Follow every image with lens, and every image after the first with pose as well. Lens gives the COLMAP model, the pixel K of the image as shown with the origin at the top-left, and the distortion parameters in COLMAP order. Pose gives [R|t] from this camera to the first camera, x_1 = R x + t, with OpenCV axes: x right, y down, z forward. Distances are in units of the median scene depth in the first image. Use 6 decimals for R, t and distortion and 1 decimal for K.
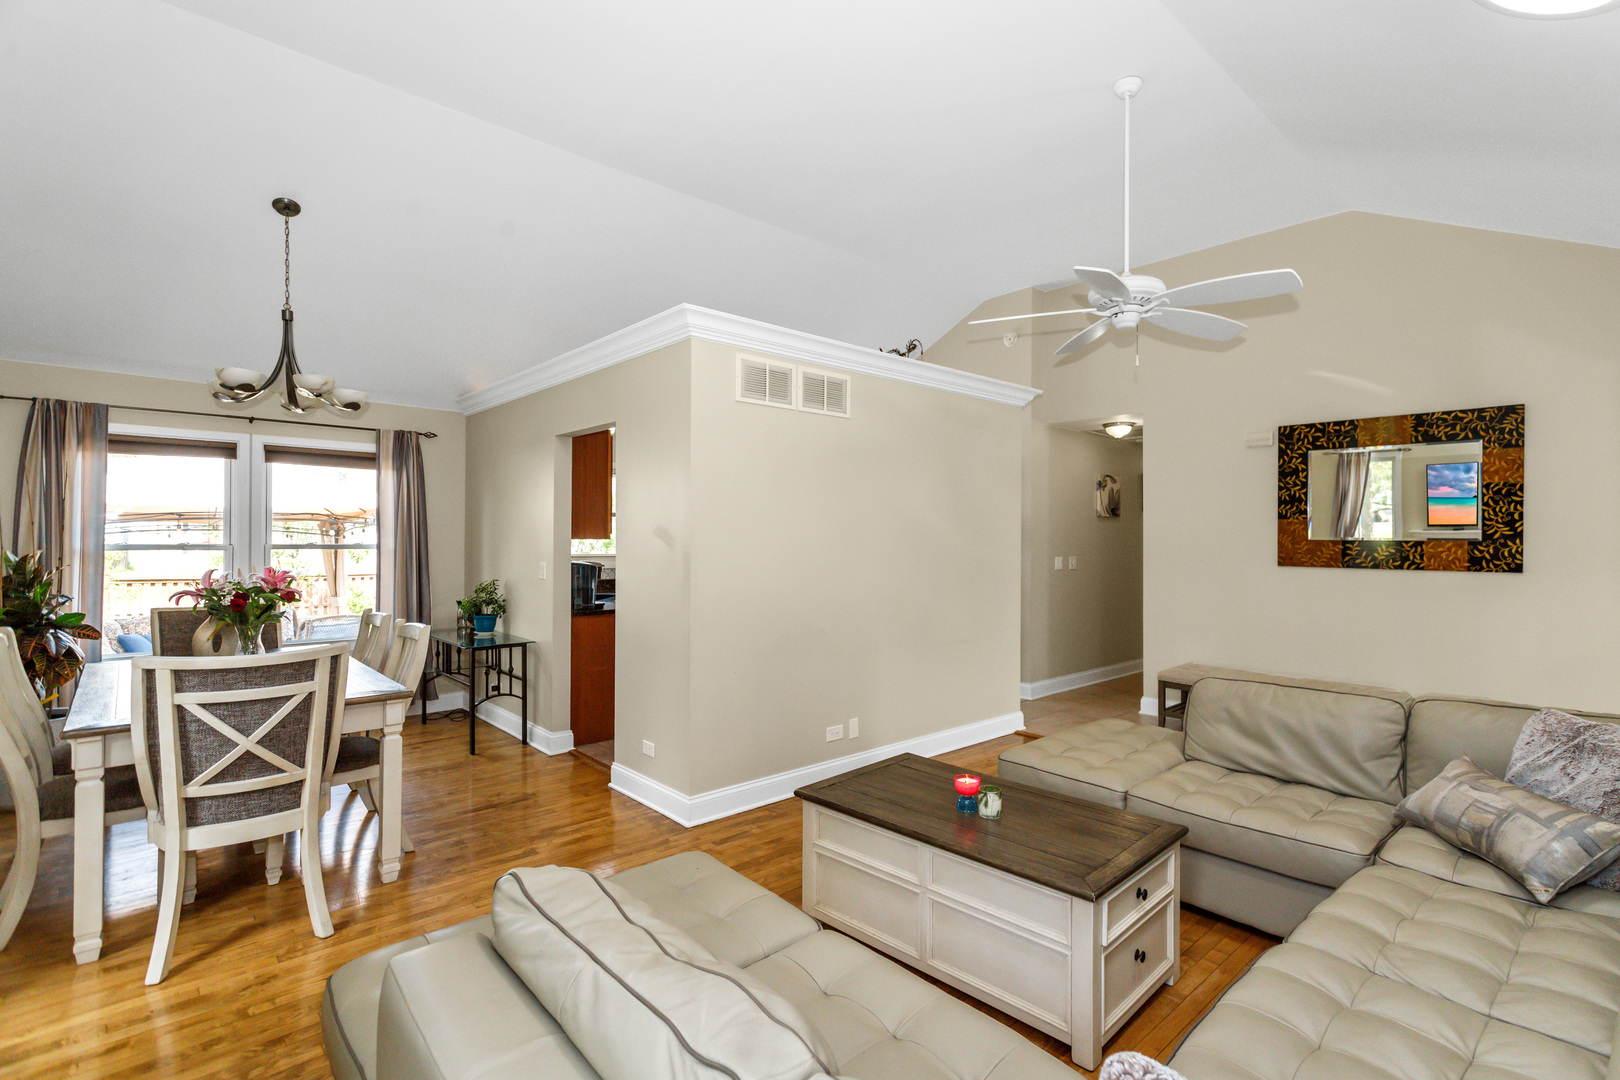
lens RADIAL K [[759.0, 0, 828.7], [0, 759.0, 535.4], [0, 0, 1]] dist [0.000983, 0.000185]
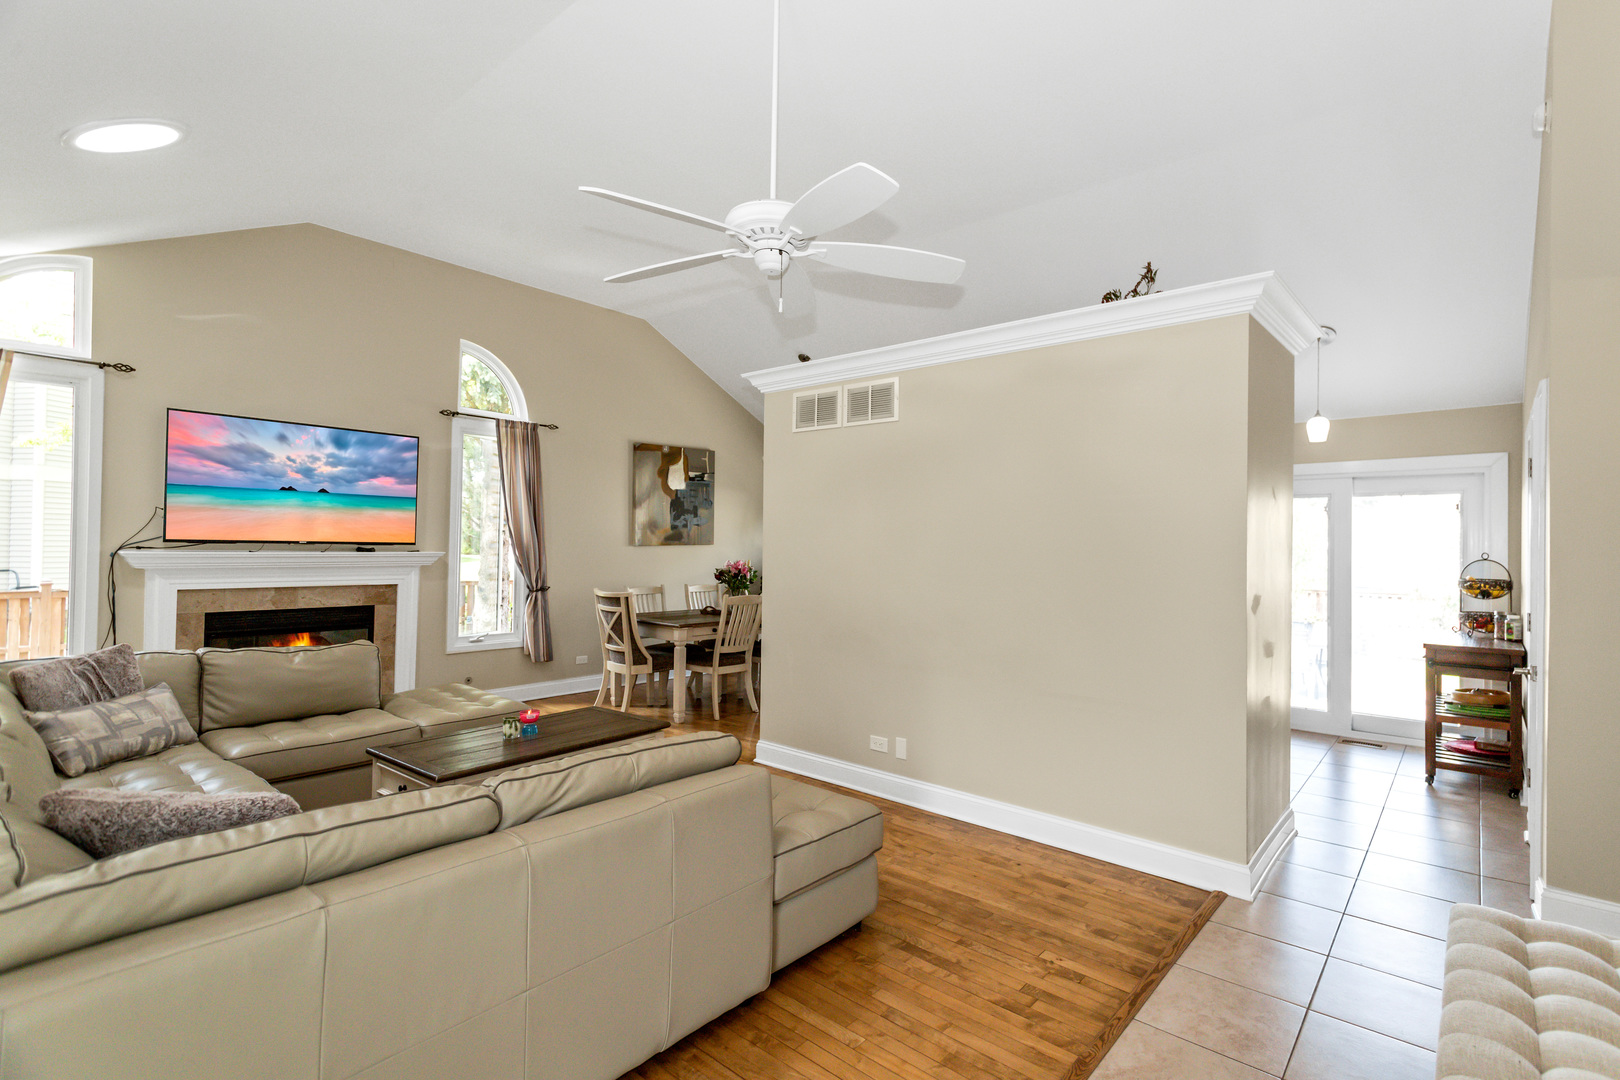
lens RADIAL K [[759.0, 0, 828.7], [0, 759.0, 535.4], [0, 0, 1]] dist [0.000983, 0.000185]
pose [[0.126085, -0.014941, -0.991907, 0.939869], [-0.012273, 0.999787, -0.016620, 0.007151], [0.991943, 0.014270, 0.125875, 0.774536]]
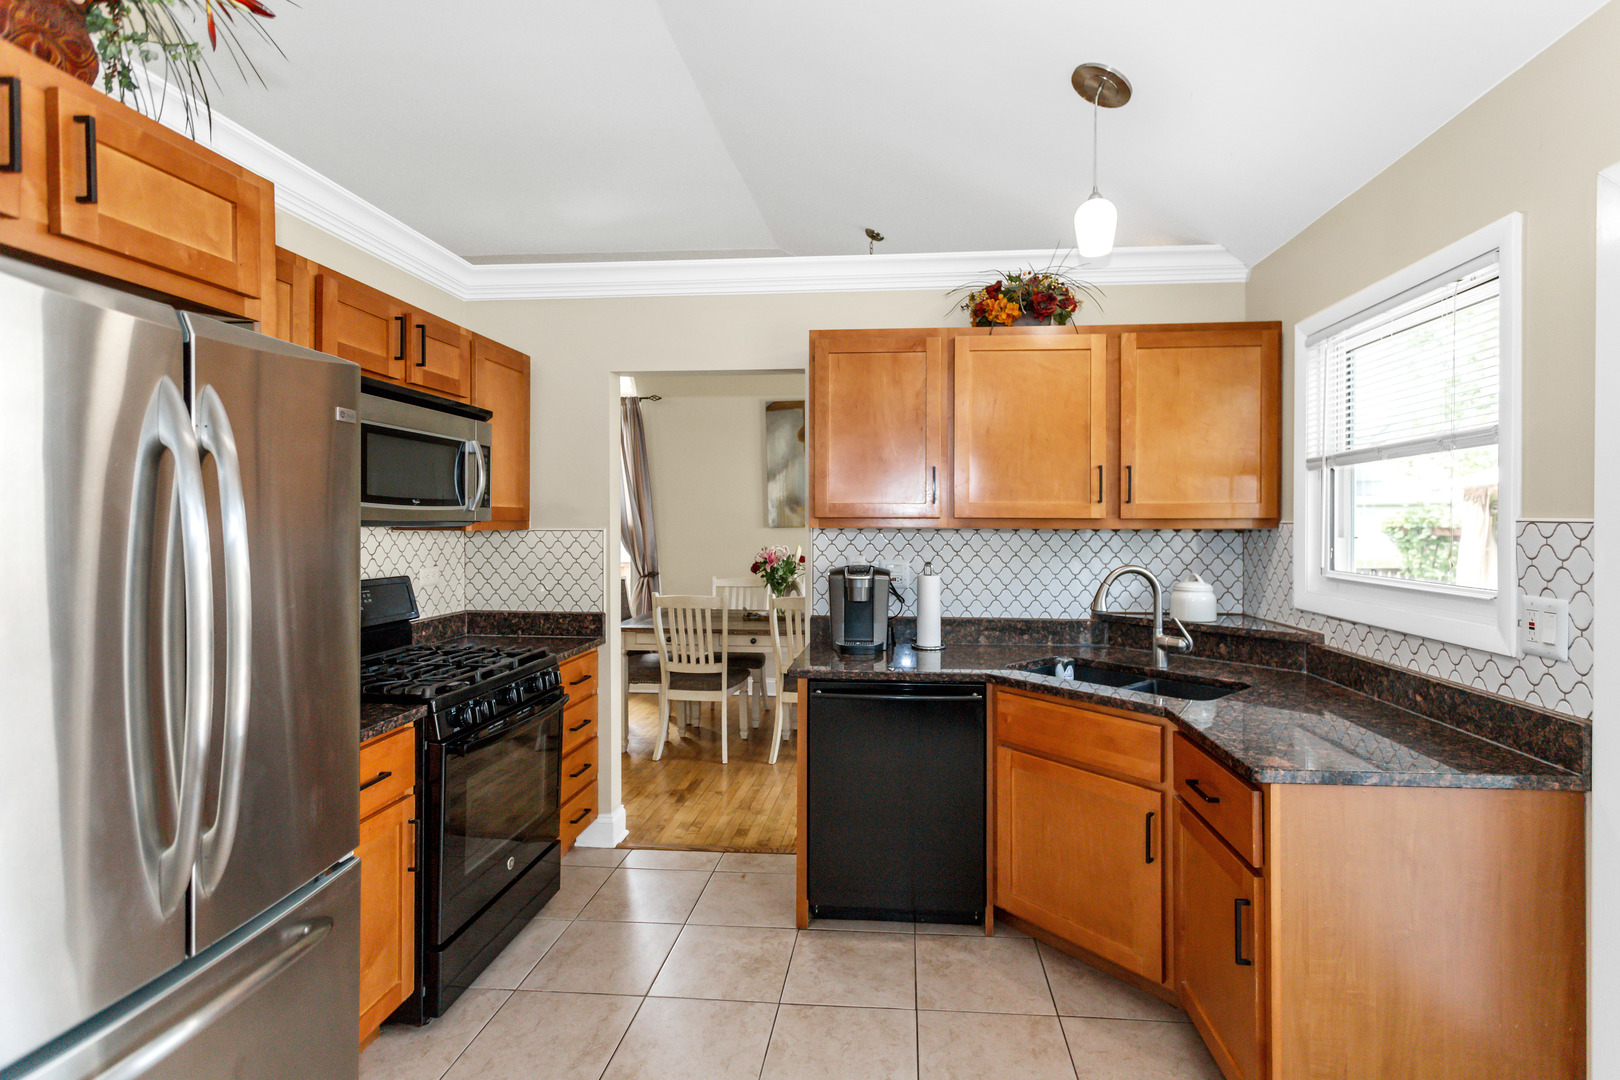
lens RADIAL K [[756.0, 0, 846.9], [0, 756.0, 523.7], [0, 0, 1]] dist [-0.018105, 0.019466]
pose [[-0.730566, -0.004722, -0.682826, 0.072944], [-0.004583, 0.999987, -0.002012, 0.003721], [0.682827, 0.001660, -0.730578, 1.646736]]
